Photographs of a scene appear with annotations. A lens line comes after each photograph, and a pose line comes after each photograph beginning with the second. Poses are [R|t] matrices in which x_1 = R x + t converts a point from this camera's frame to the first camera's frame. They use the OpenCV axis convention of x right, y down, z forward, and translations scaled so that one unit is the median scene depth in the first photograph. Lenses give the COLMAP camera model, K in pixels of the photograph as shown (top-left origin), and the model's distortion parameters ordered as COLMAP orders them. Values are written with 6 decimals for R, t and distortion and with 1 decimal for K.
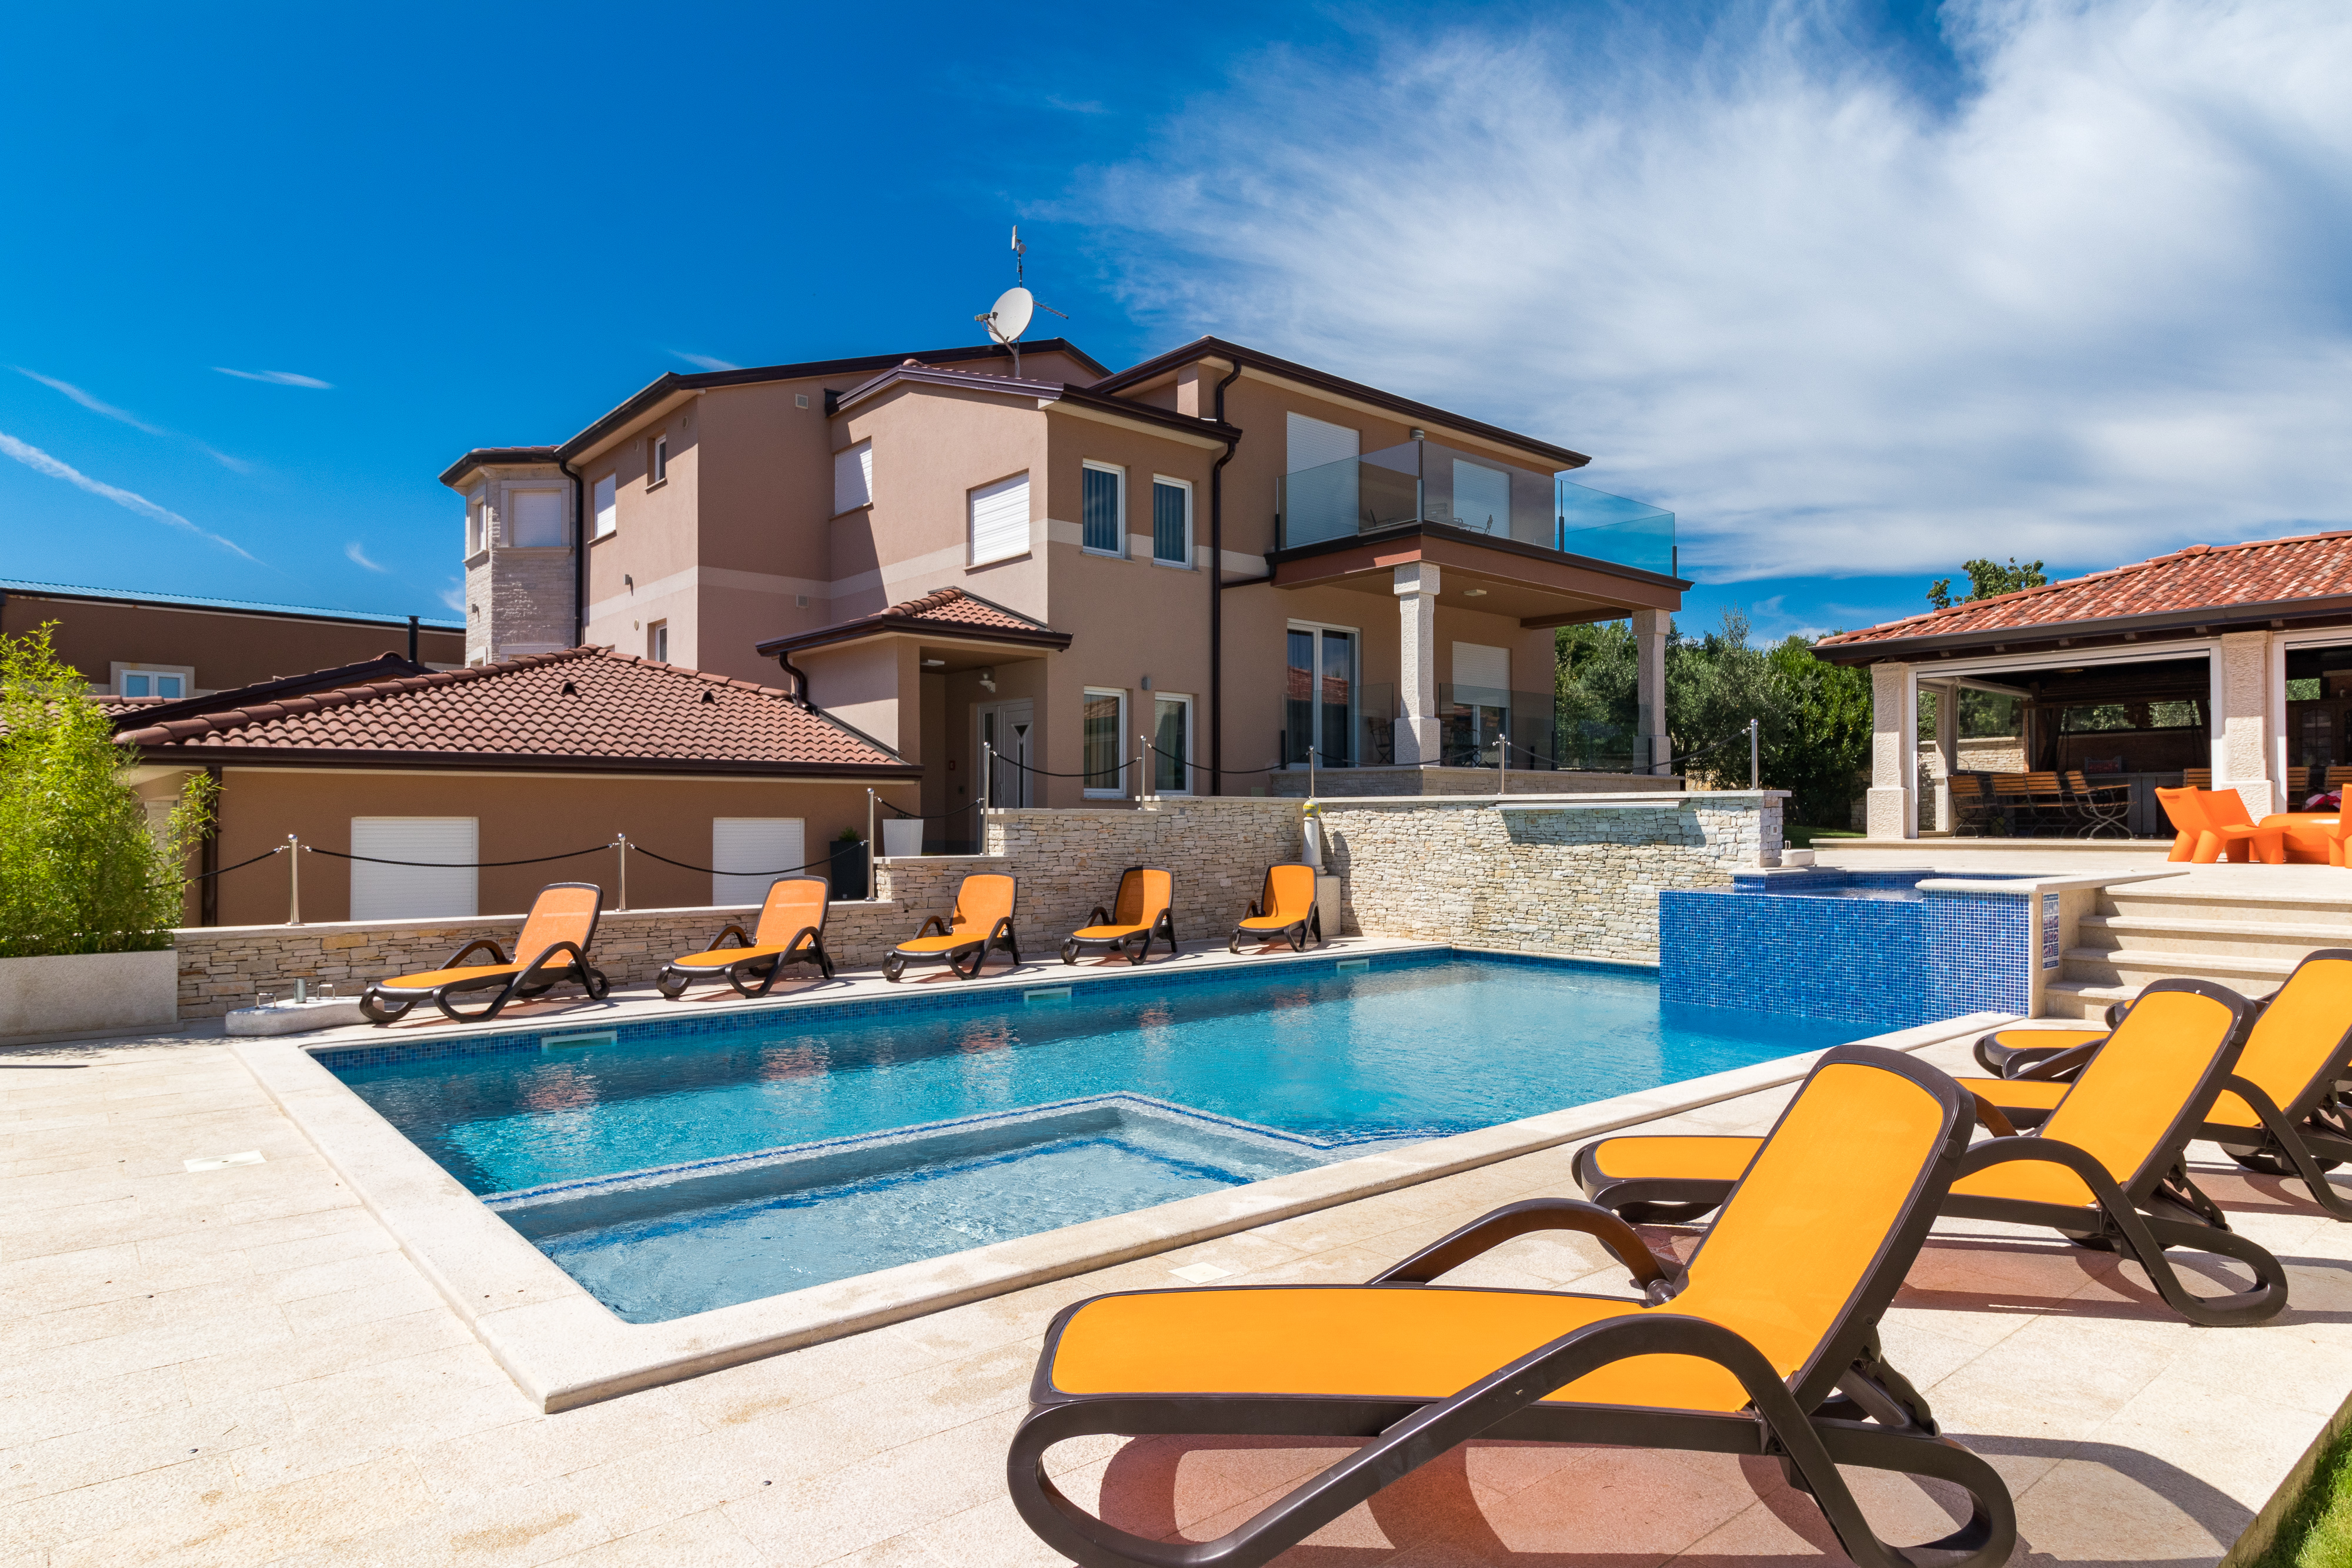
lens RADIAL K [[1420.5, 0, 1118.7], [0, 1420.5, 820.9], [0, 0, 1]] dist [0.001611, -0.002061]
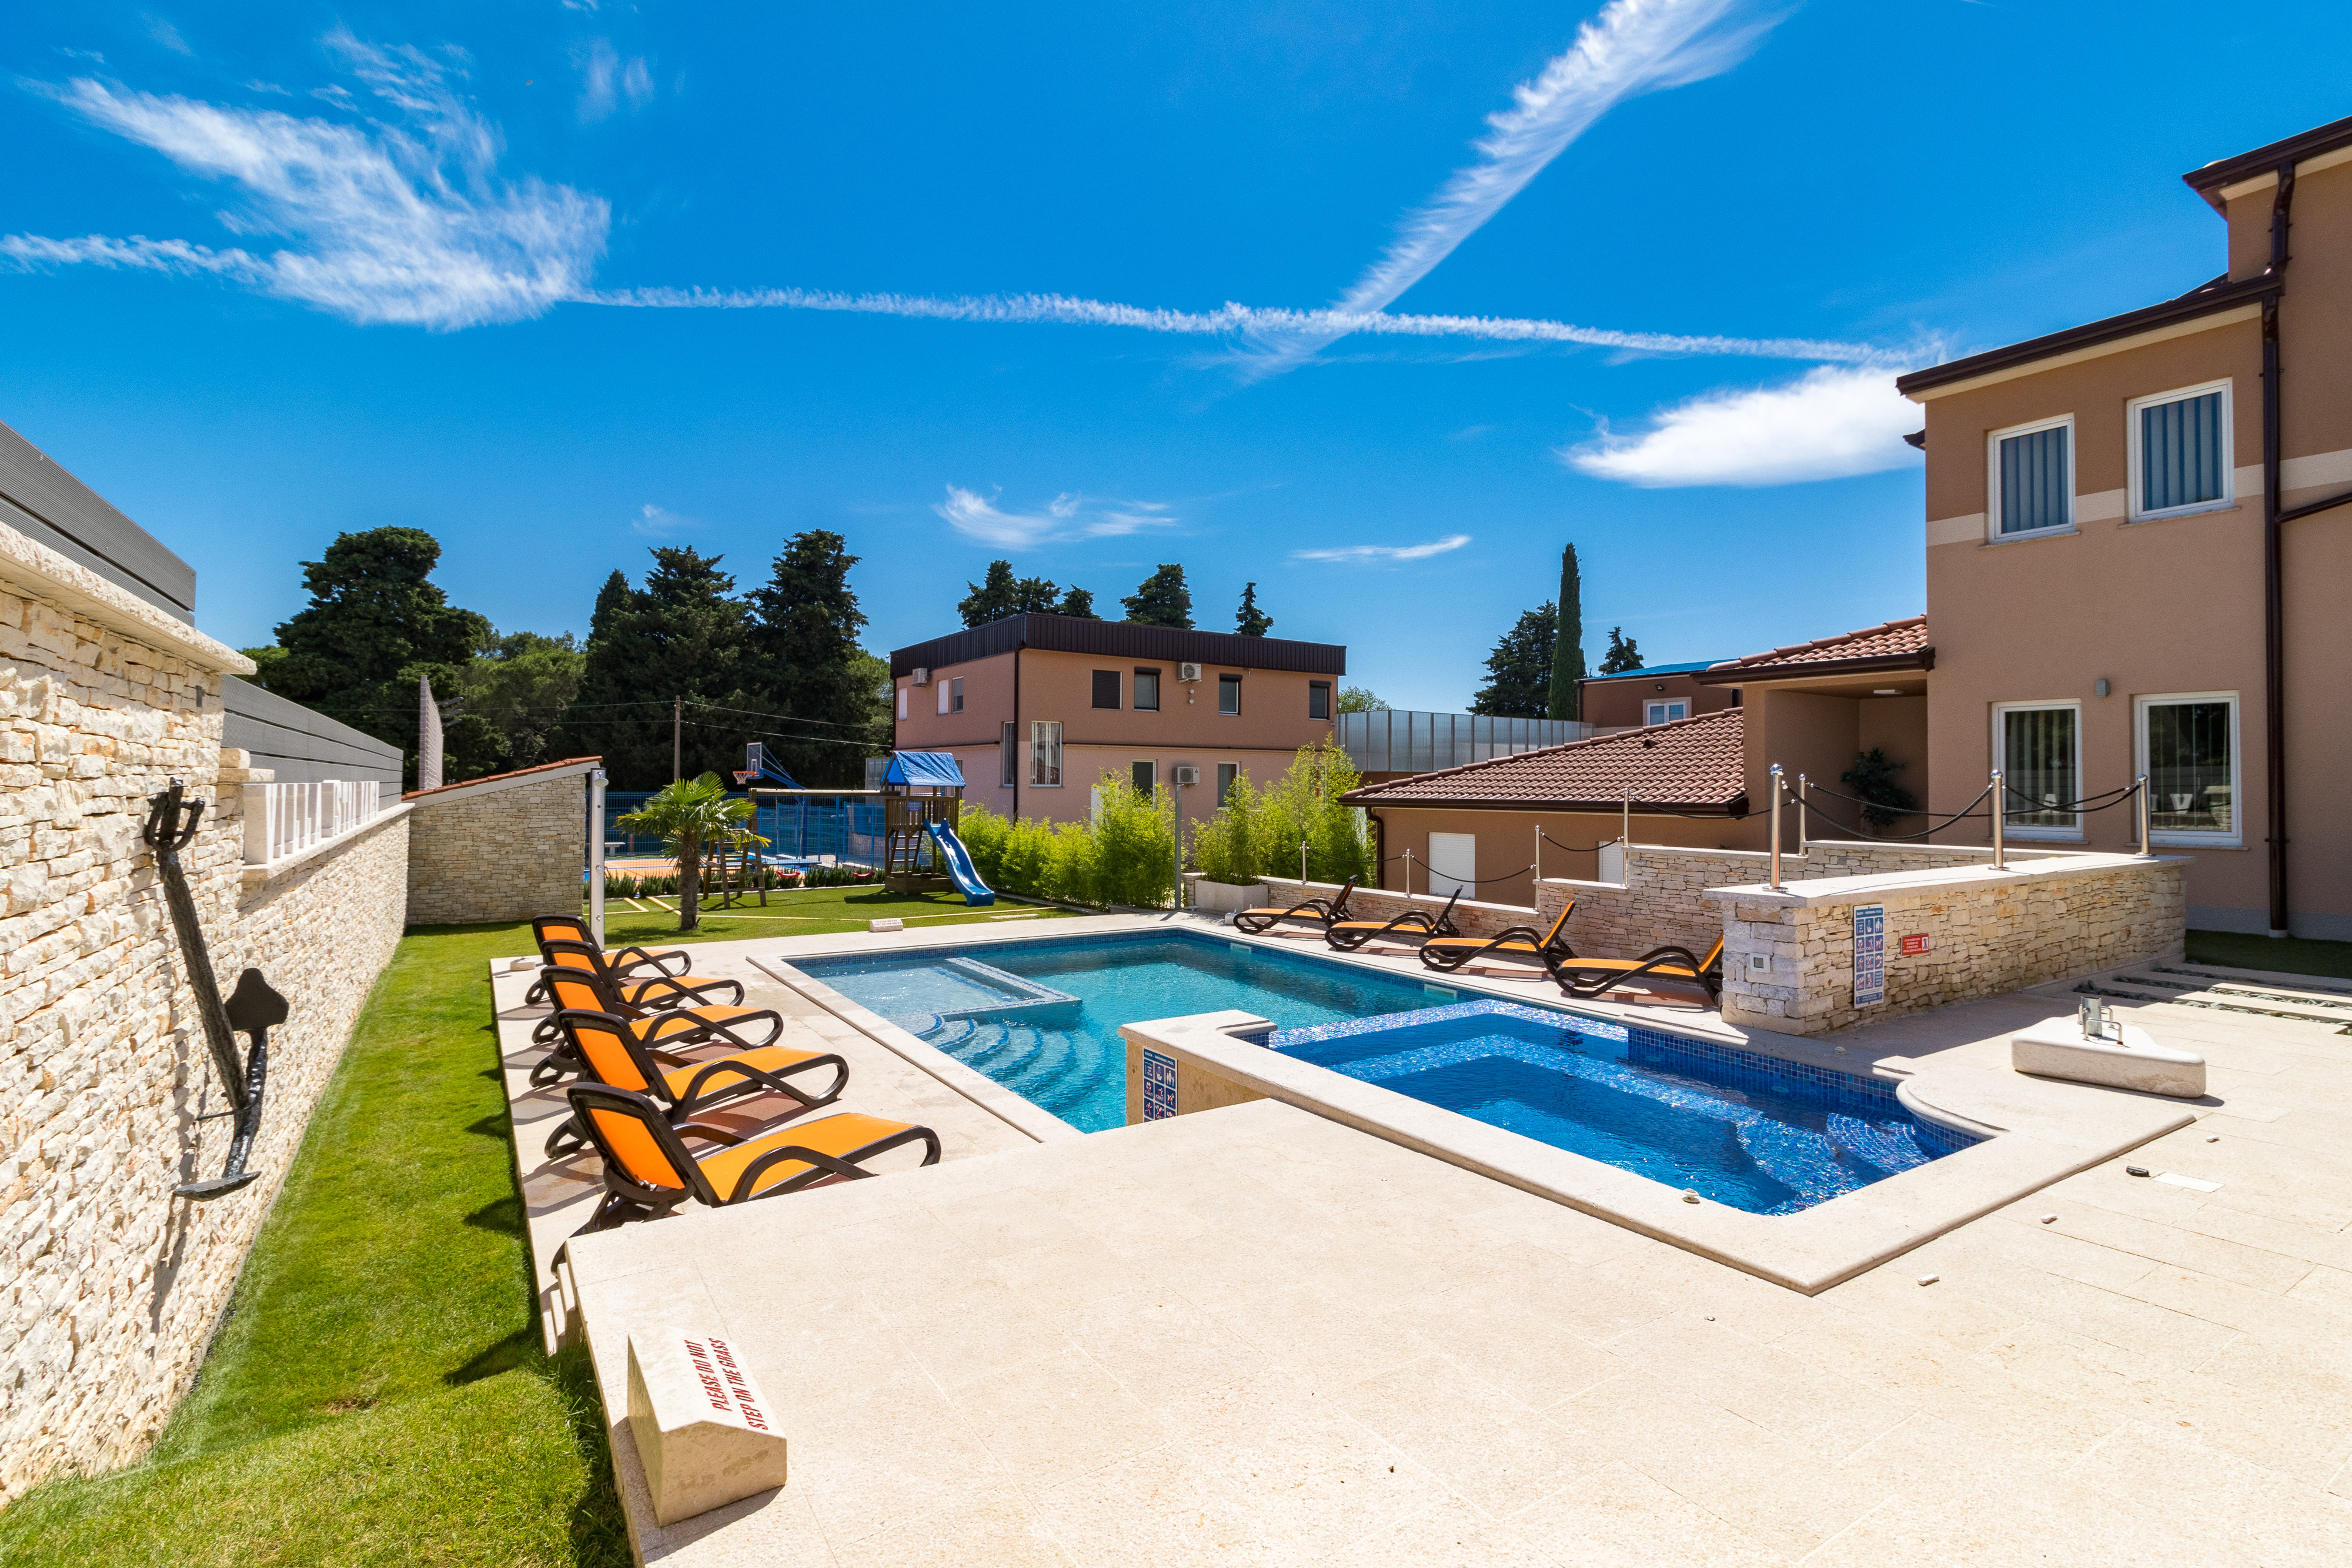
lens RADIAL K [[1098.7, 0, 1183.3], [0, 1098.7, 785.3], [0, 0, 1]] dist [0.011368, -0.003630]
pose [[-0.110906, 0.000802, -0.993831, 0.729419], [-0.002265, 0.999997, 0.001060, -0.050118], [0.993828, 0.002368, -0.110903, 0.639757]]
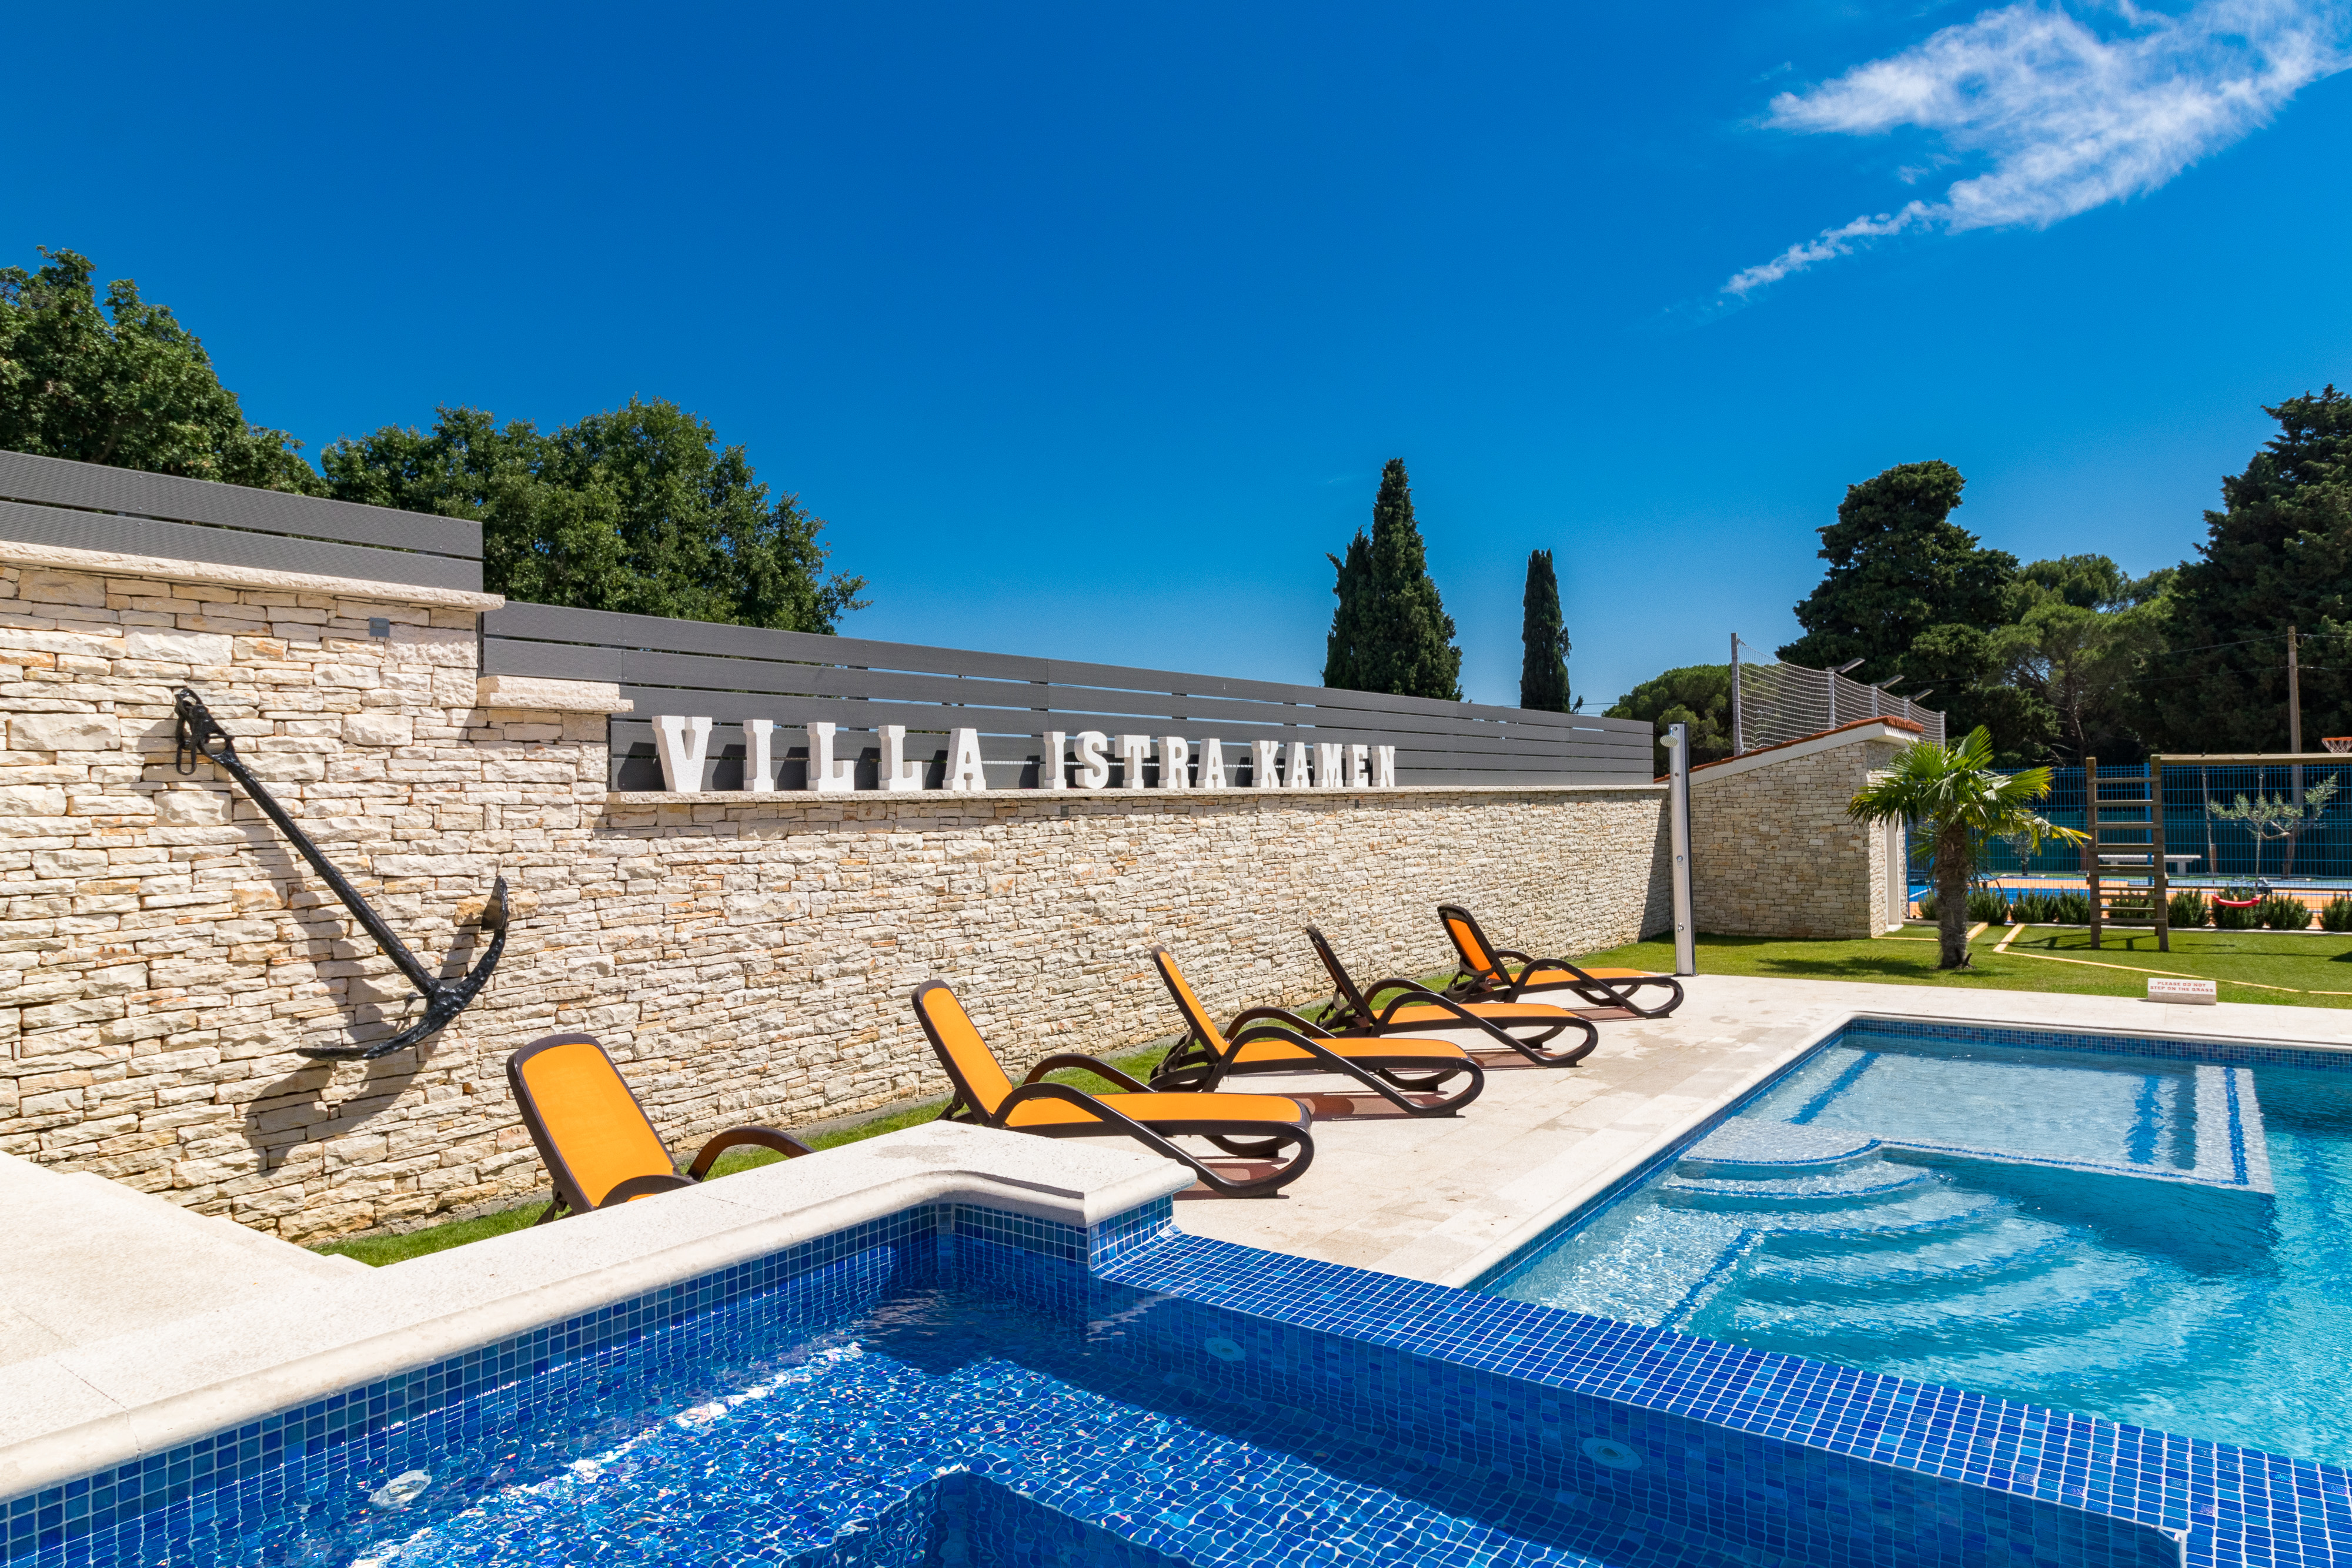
lens RADIAL K [[1420.5, 0, 1190.0], [0, 1420.5, 802.1], [0, 0, 1]] dist [0.001611, -0.002061]
pose [[-0.966627, 0.017711, -0.255575, 0.394862], [0.018822, 0.999821, -0.001901, -0.019544], [0.255495, -0.006648, -0.966787, 0.796858]]
